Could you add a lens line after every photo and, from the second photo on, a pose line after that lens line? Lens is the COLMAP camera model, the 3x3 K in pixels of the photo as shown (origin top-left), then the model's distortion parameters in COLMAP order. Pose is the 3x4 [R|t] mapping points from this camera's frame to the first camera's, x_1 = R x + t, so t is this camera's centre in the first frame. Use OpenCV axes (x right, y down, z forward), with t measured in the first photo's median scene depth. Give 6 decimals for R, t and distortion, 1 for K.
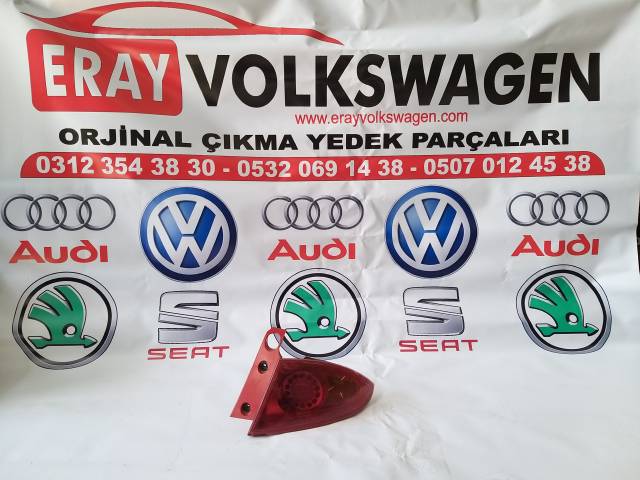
lens RADIAL K [[527.6, 0, 312.4], [0, 527.6, 238.8], [0, 0, 1]] dist [0.038400, -0.117731]
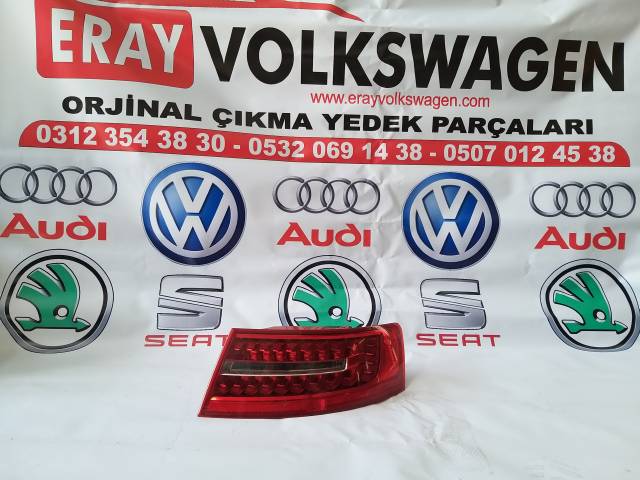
lens RADIAL K [[527.6, 0, 315.2], [0, 527.6, 234.8], [0, 0, 1]] dist [0.038400, -0.117731]
pose [[0.999470, 0.029222, 0.014363, -0.031428], [-0.028068, 0.996796, -0.074897, 0.093155], [-0.016505, 0.074454, 0.997088, 0.062870]]
